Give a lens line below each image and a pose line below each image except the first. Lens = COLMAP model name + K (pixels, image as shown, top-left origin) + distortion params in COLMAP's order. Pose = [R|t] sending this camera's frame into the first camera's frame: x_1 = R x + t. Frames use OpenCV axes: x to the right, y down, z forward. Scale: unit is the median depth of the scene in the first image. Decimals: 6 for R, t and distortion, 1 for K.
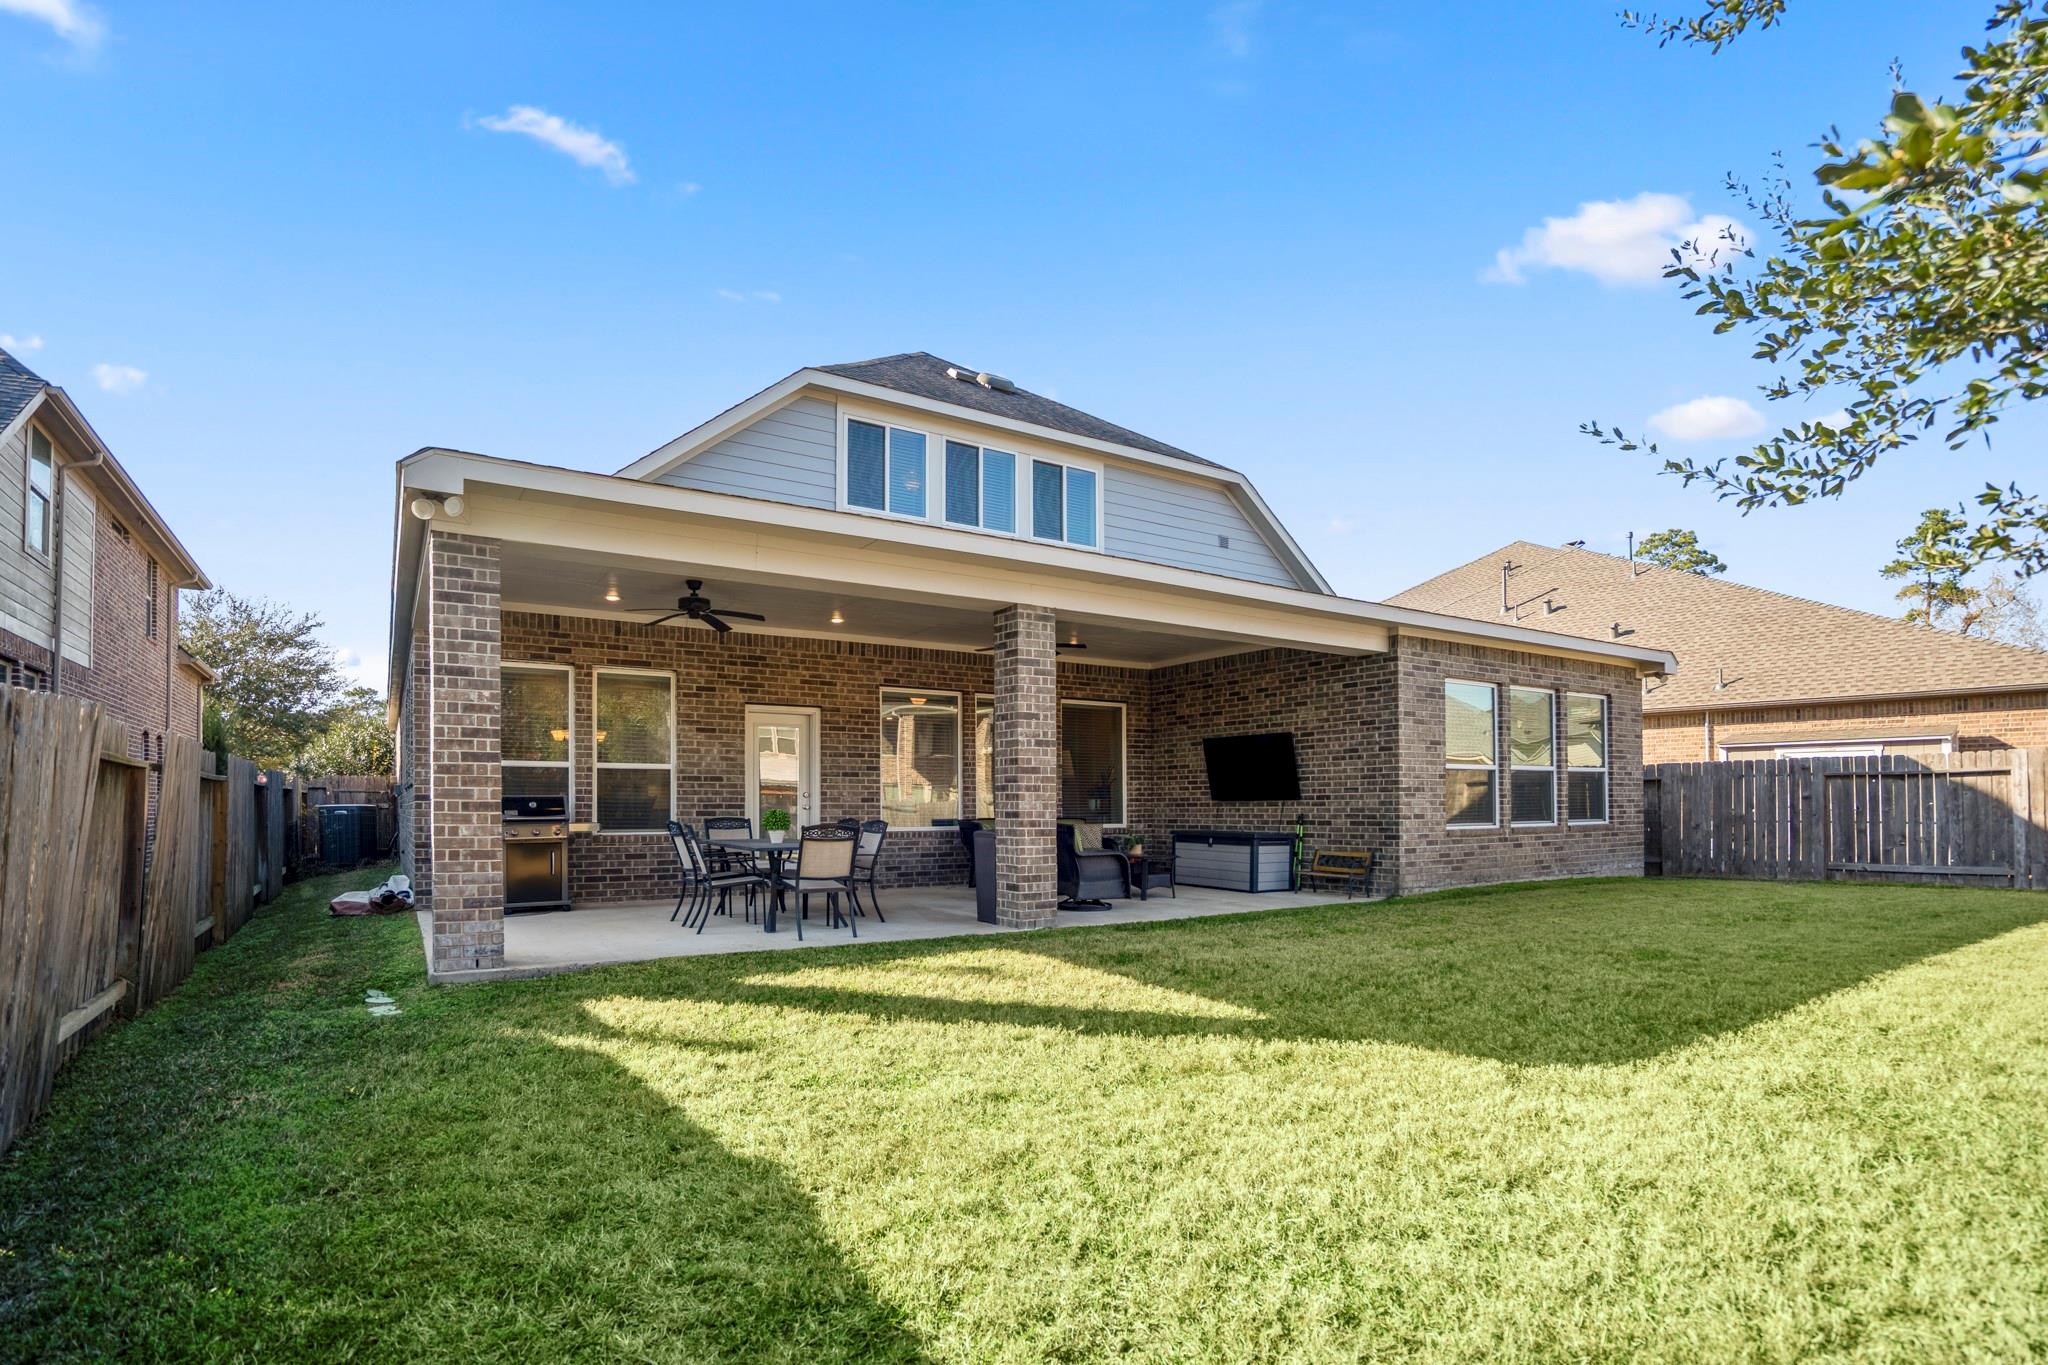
lens RADIAL K [[964.7, 0, 1004.9], [0, 964.7, 780.0], [0, 0, 1]] dist [-0.051329, 0.016677]
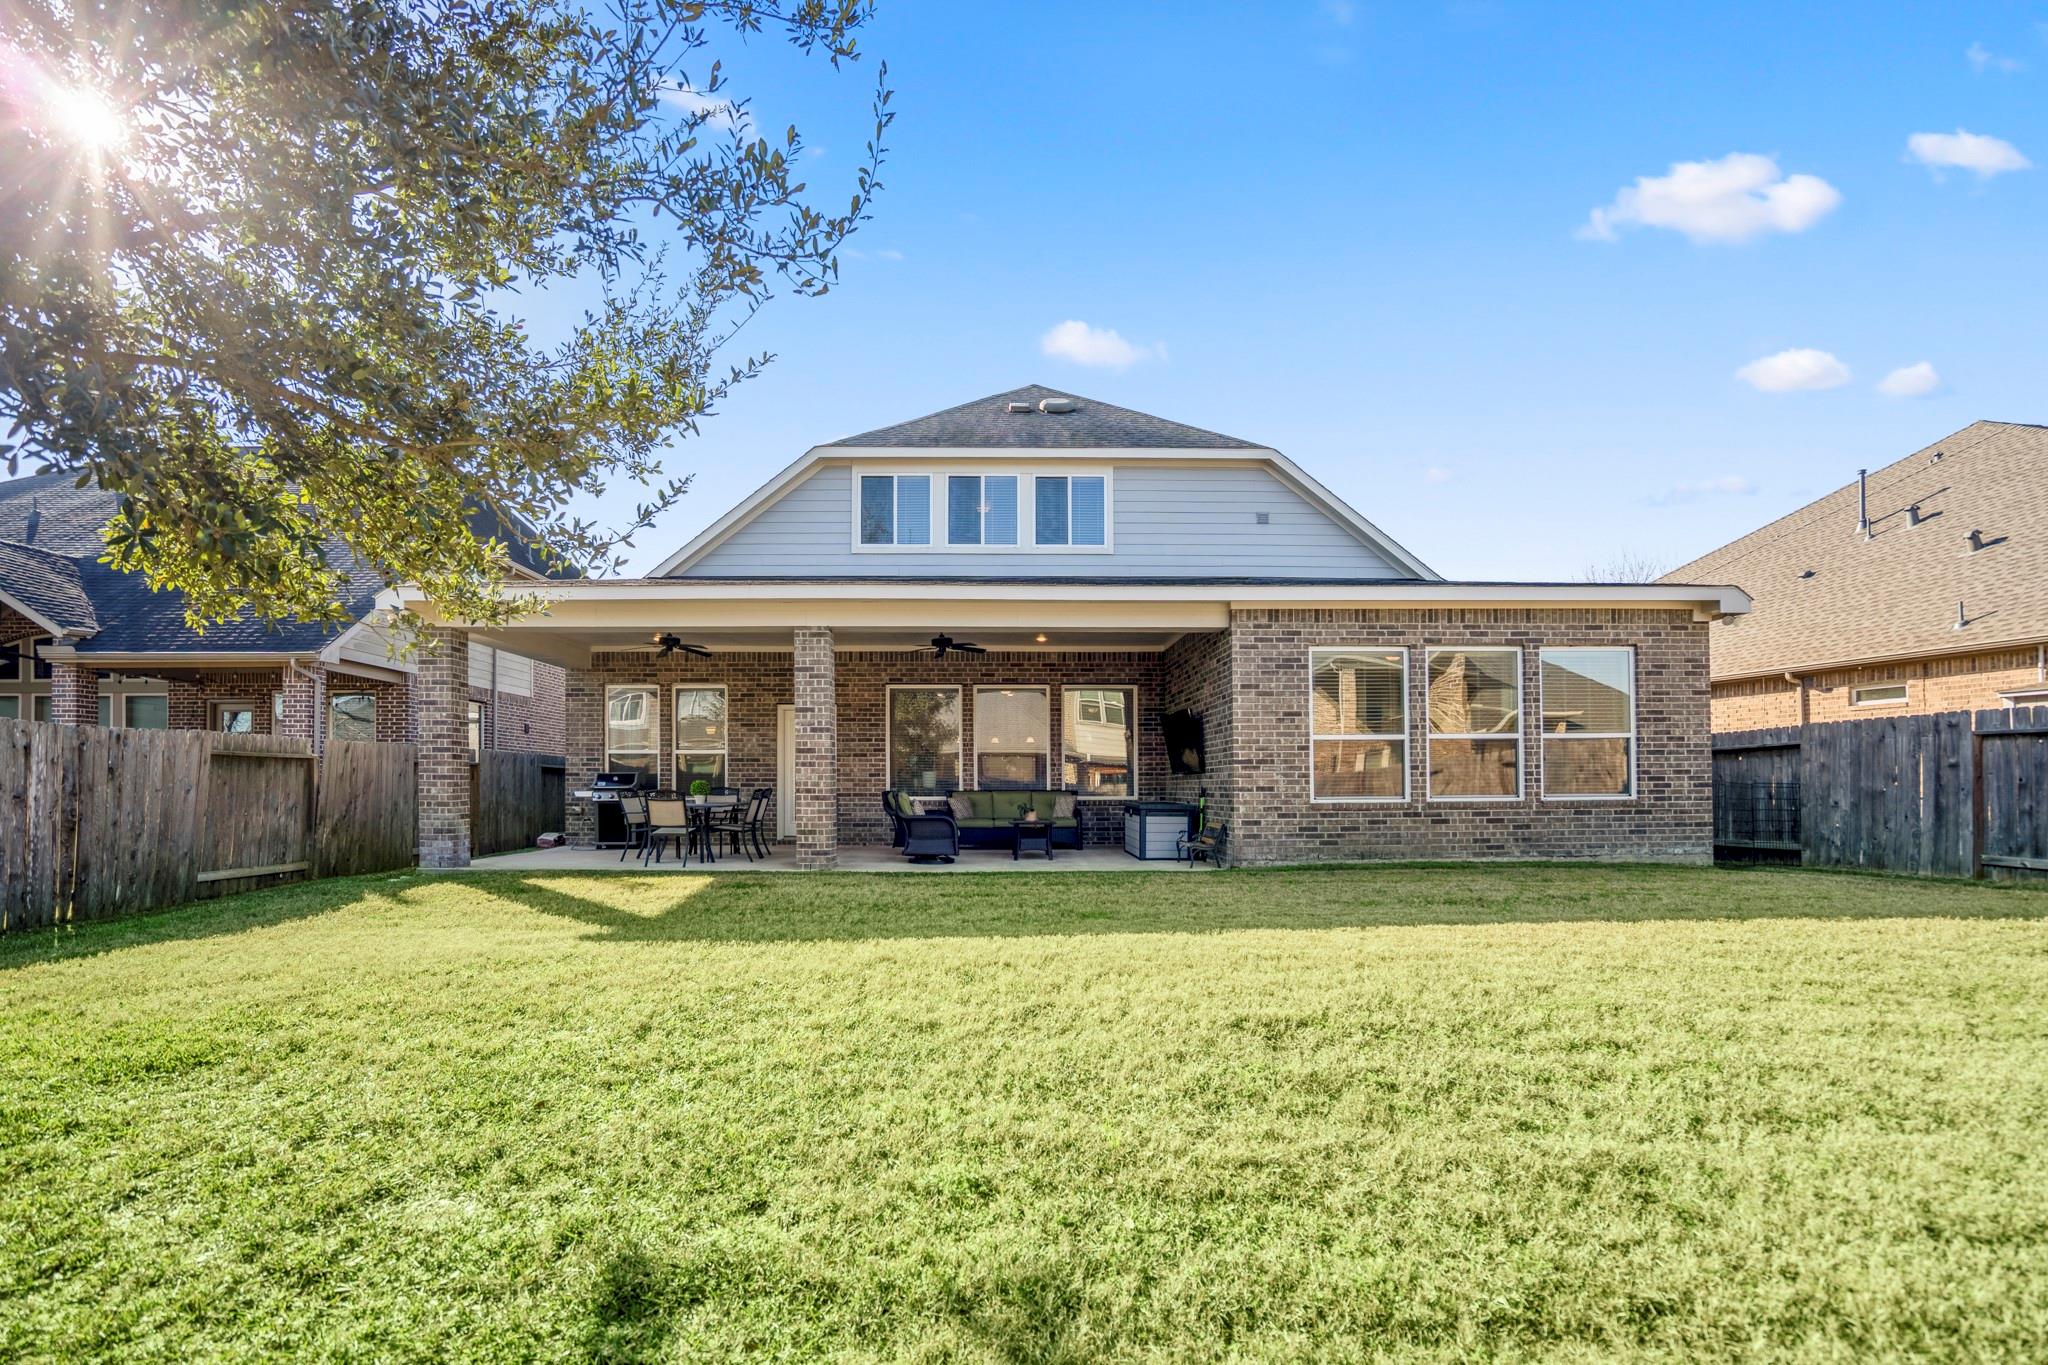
lens RADIAL K [[964.7, 0, 1011.2], [0, 964.7, 744.9], [0, 0, 1]] dist [-0.051329, 0.016677]
pose [[0.860554, -0.021132, -0.508921, 0.659999], [0.013000, 0.999725, -0.019529, 0.008167], [0.509193, 0.010190, 0.860592, 0.001862]]
